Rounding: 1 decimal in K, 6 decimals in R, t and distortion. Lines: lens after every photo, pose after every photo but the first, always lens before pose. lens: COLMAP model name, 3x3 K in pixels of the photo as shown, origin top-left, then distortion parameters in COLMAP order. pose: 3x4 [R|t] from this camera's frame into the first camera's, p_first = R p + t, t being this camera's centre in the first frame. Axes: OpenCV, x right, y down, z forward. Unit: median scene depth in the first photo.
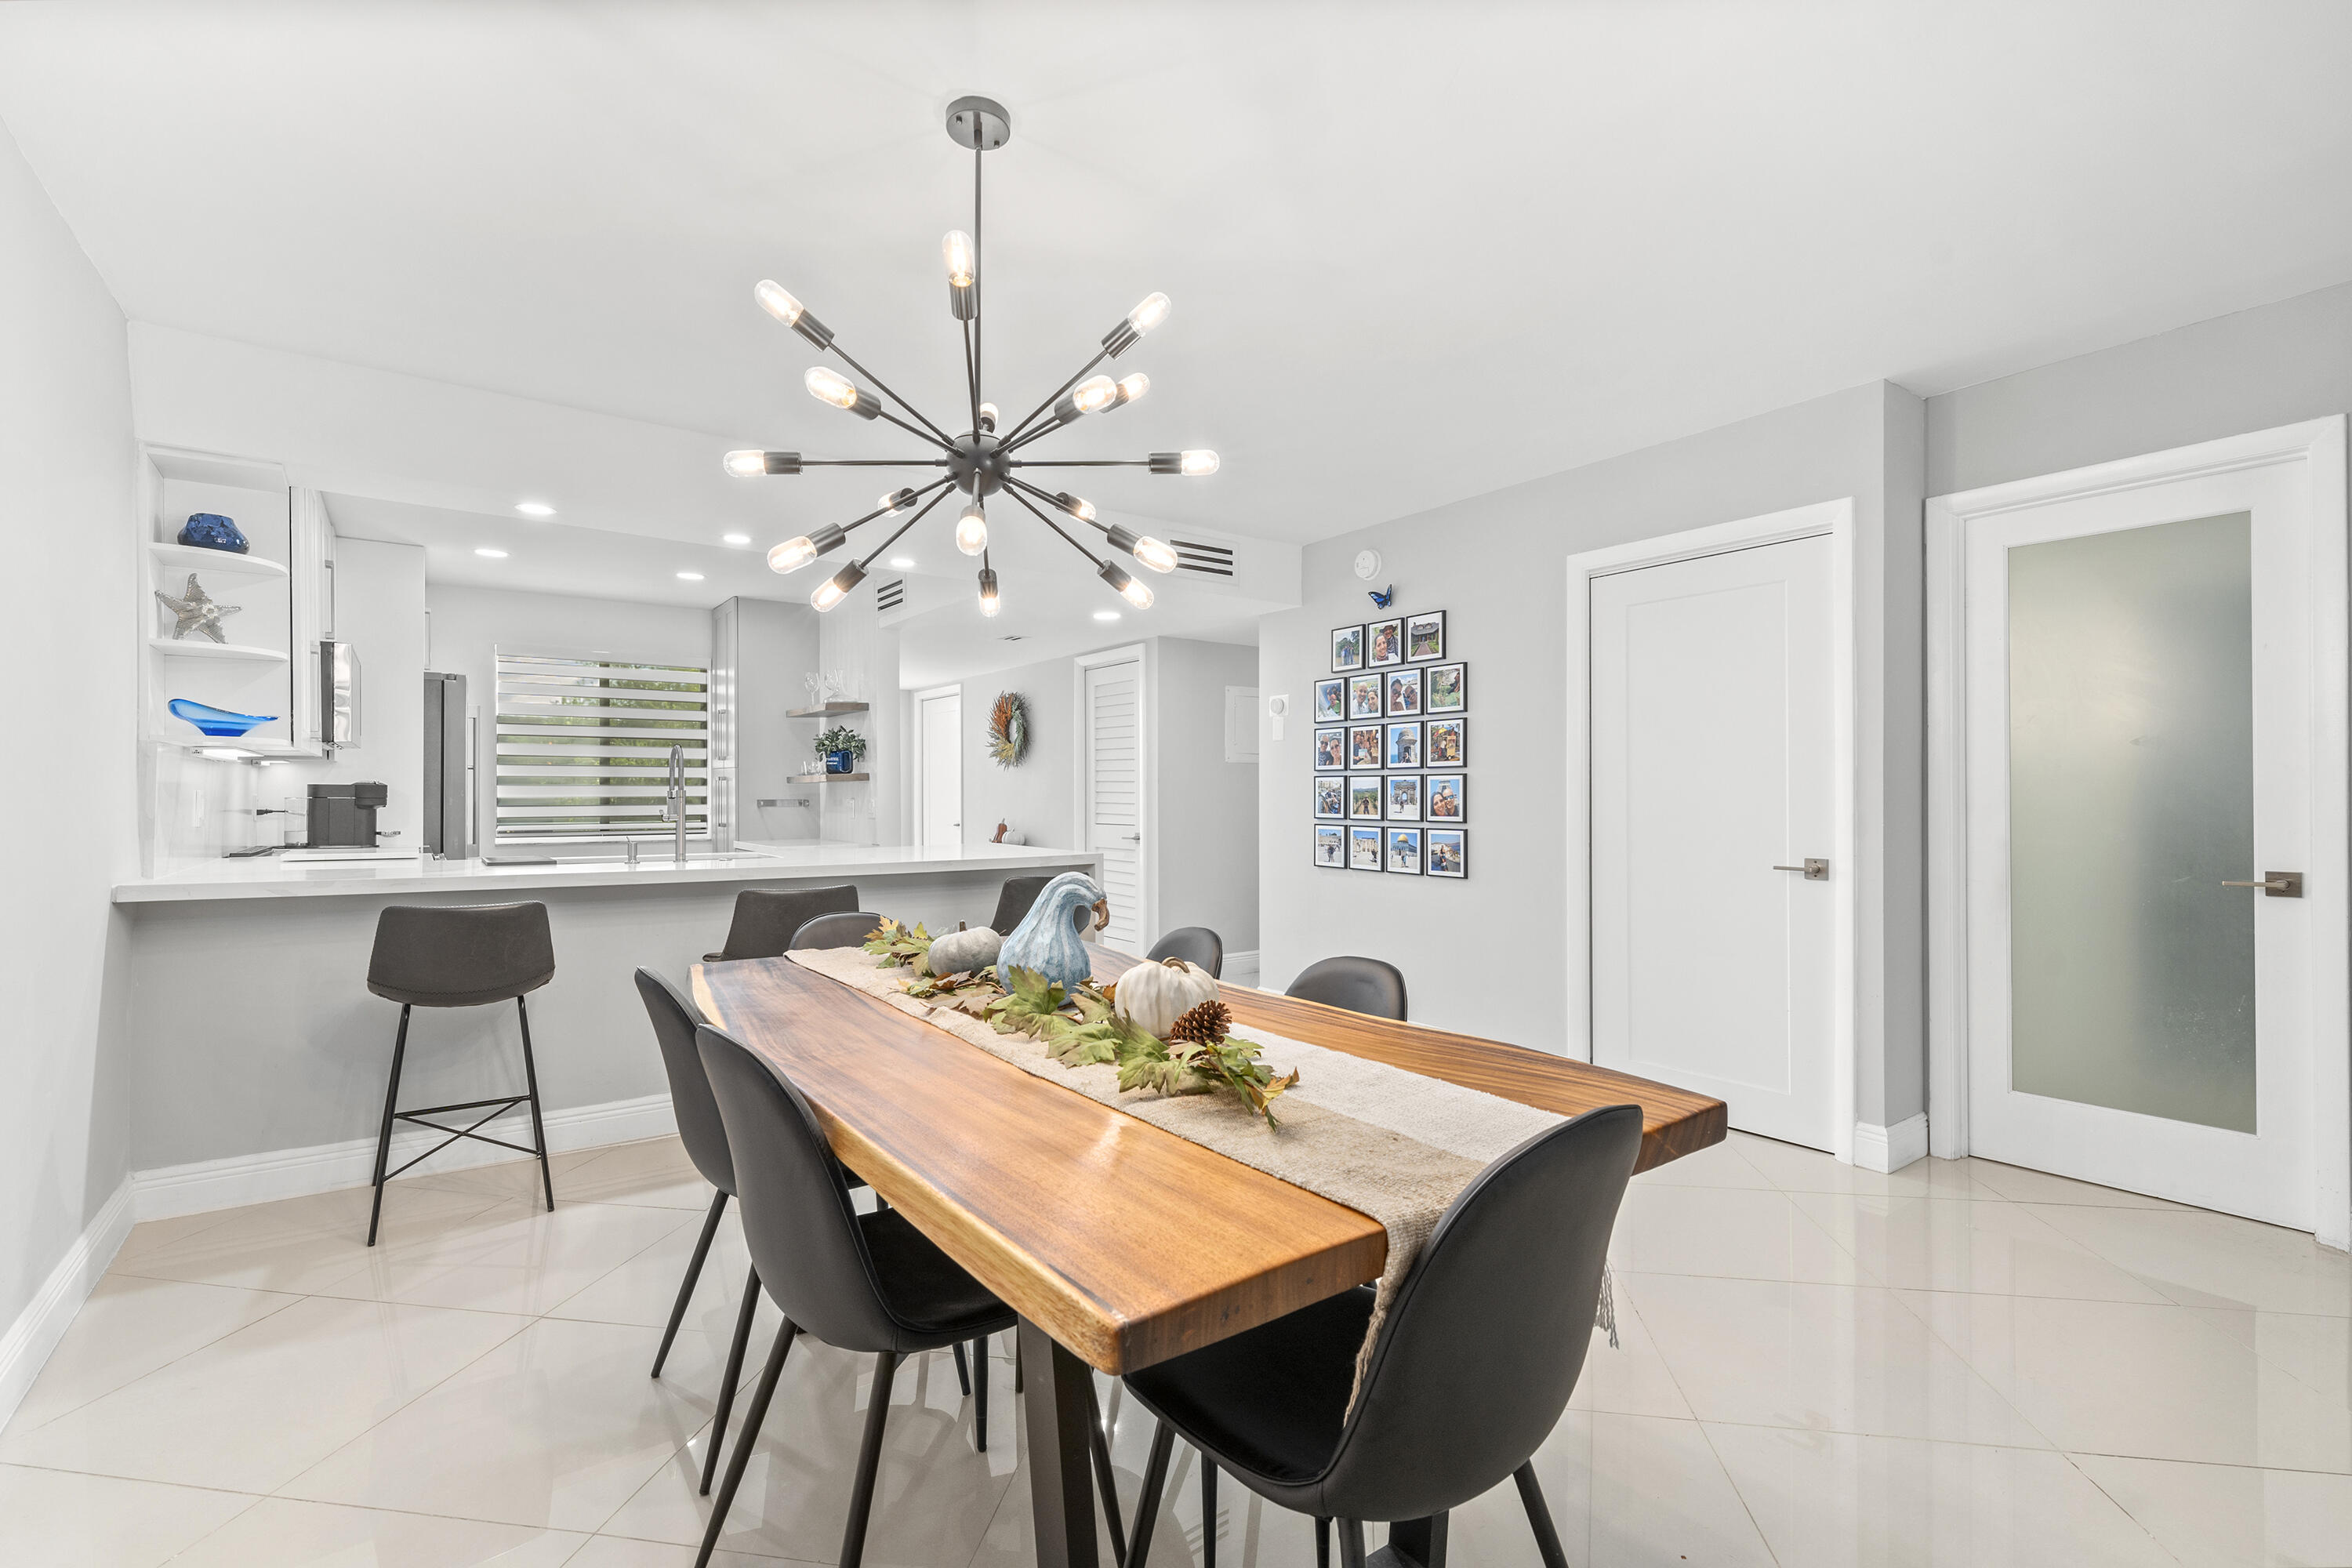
lens RADIAL K [[1072.4, 0, 1175.0], [0, 1072.4, 851.0], [0, 0, 1]] dist [-0.000472, 0.000007]
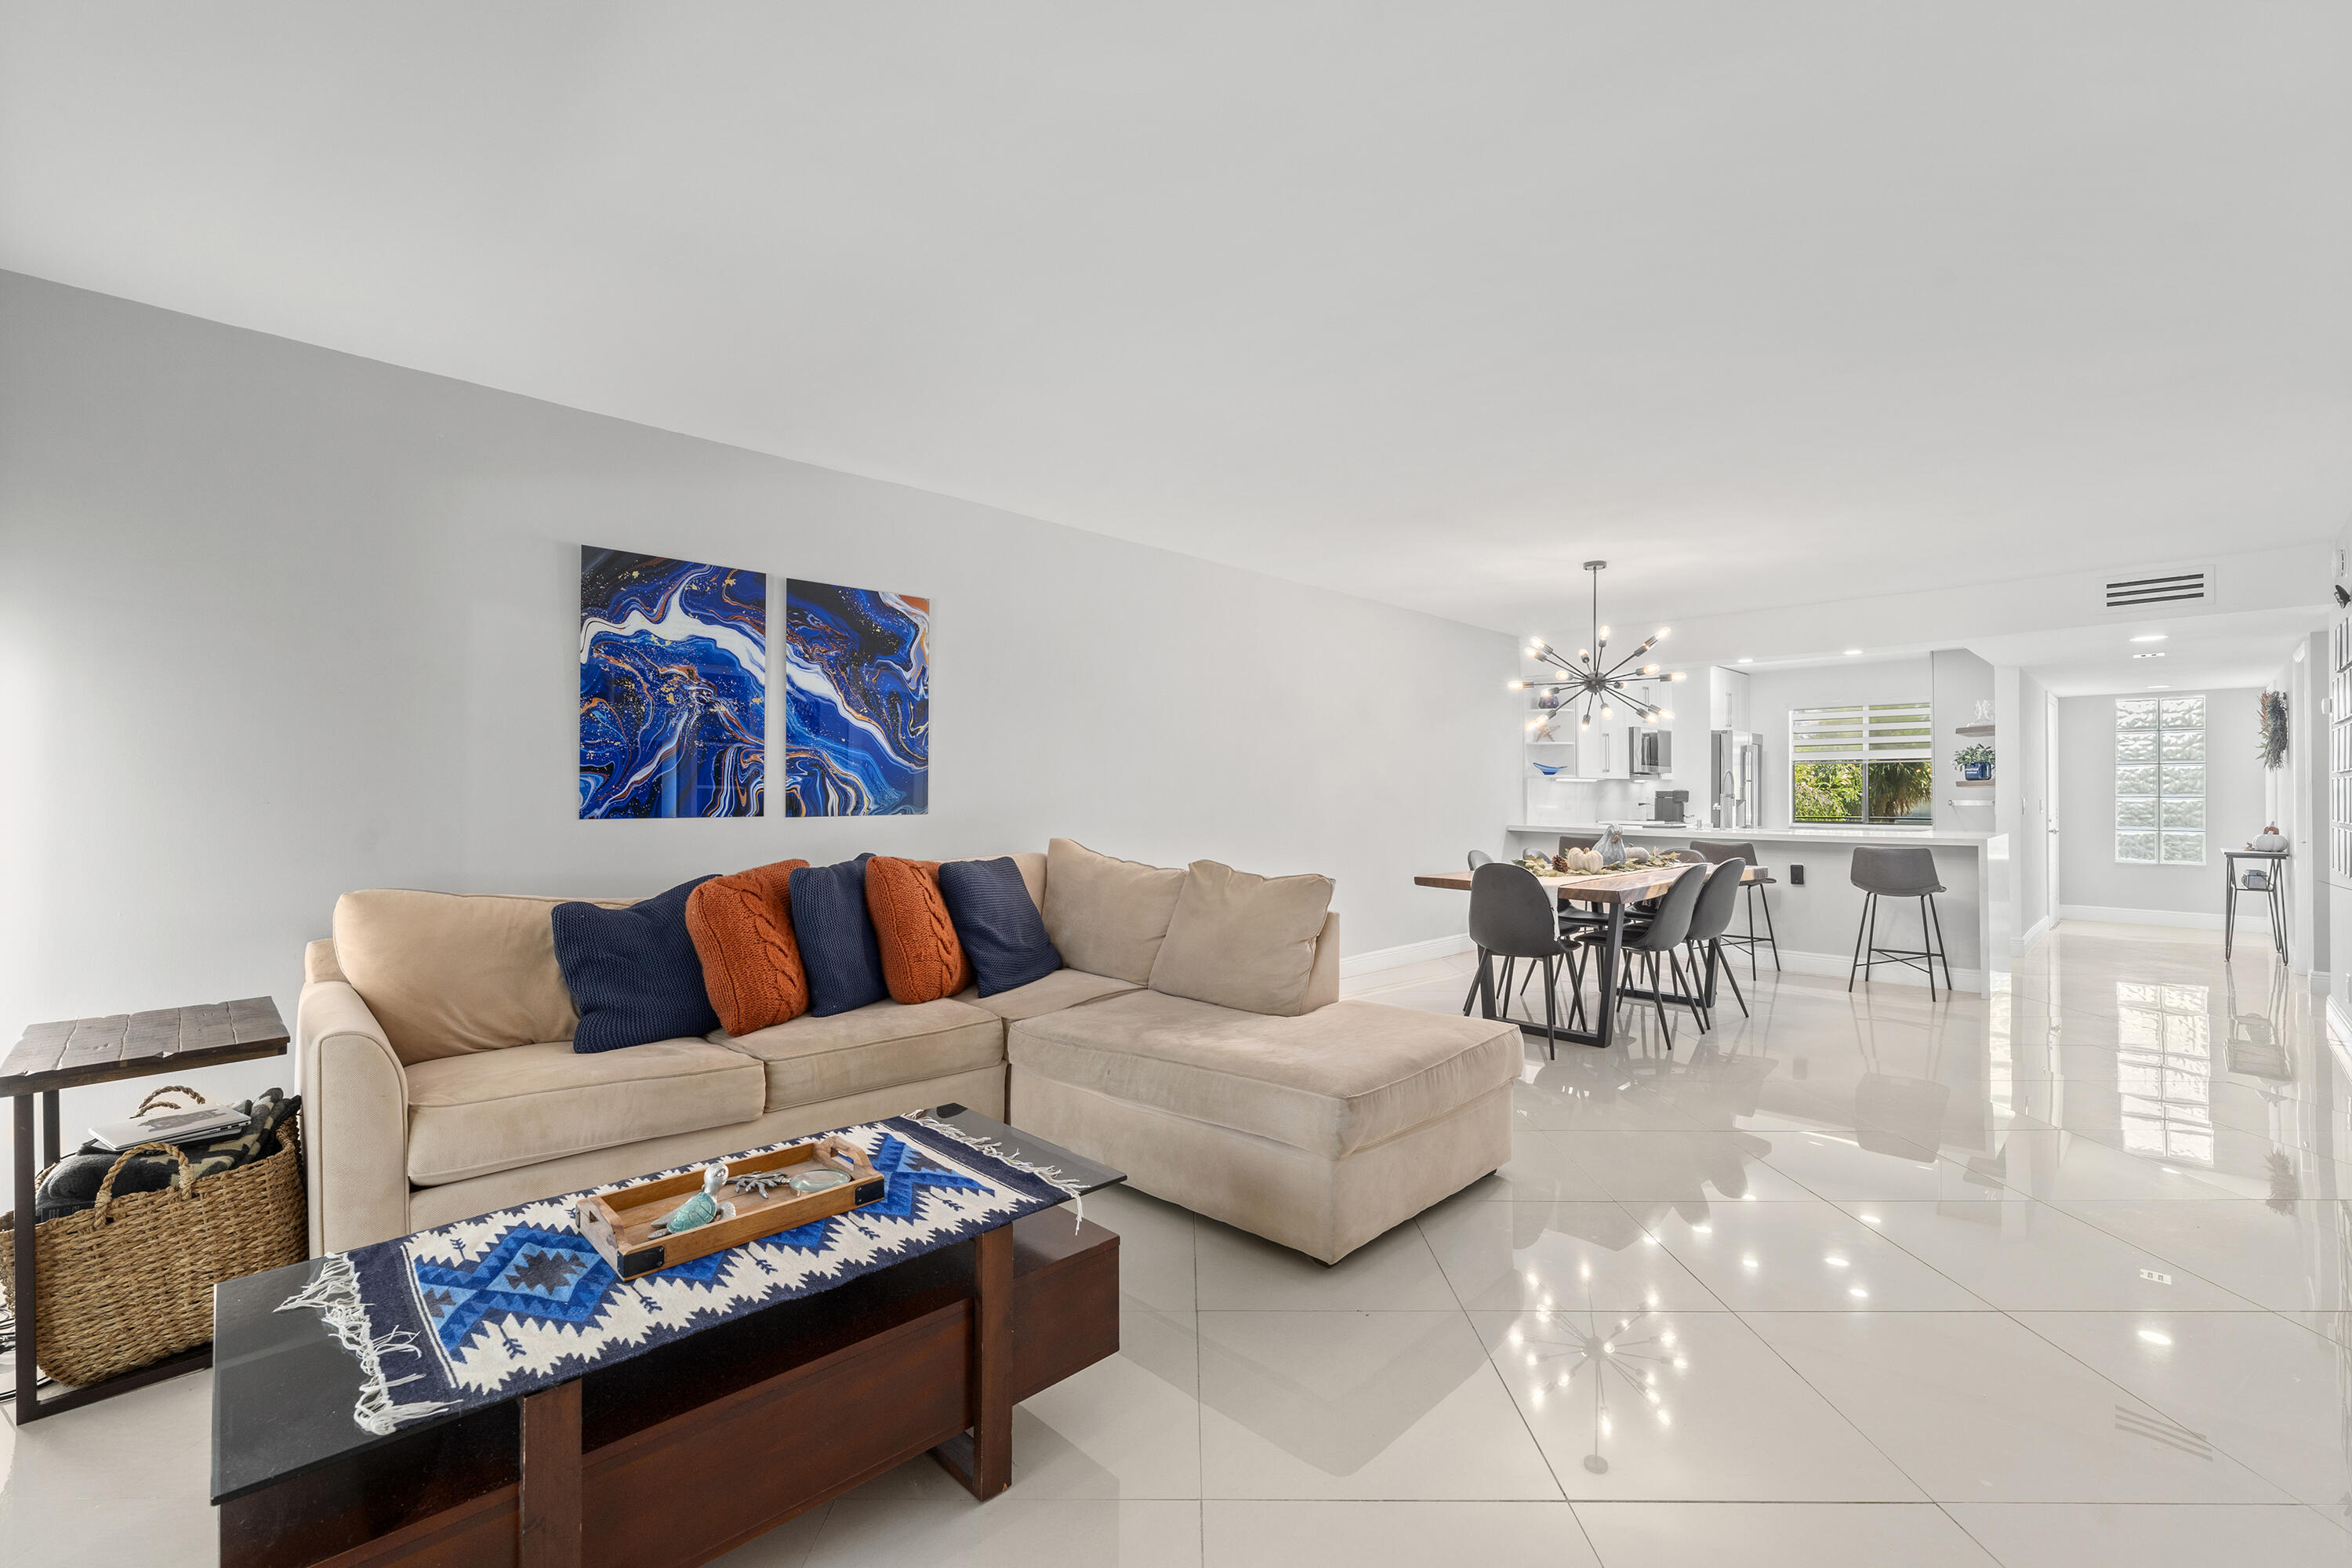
lens RADIAL K [[1004.4, 0, 1177.7], [0, 1004.4, 793.2], [0, 0, 1]] dist [0.000235, 0.005346]
pose [[0.173928, -0.005000, -0.984746, 0.890757], [-0.050505, 0.998626, -0.013990, 0.013126], [0.983462, 0.052168, 0.173437, -0.214943]]
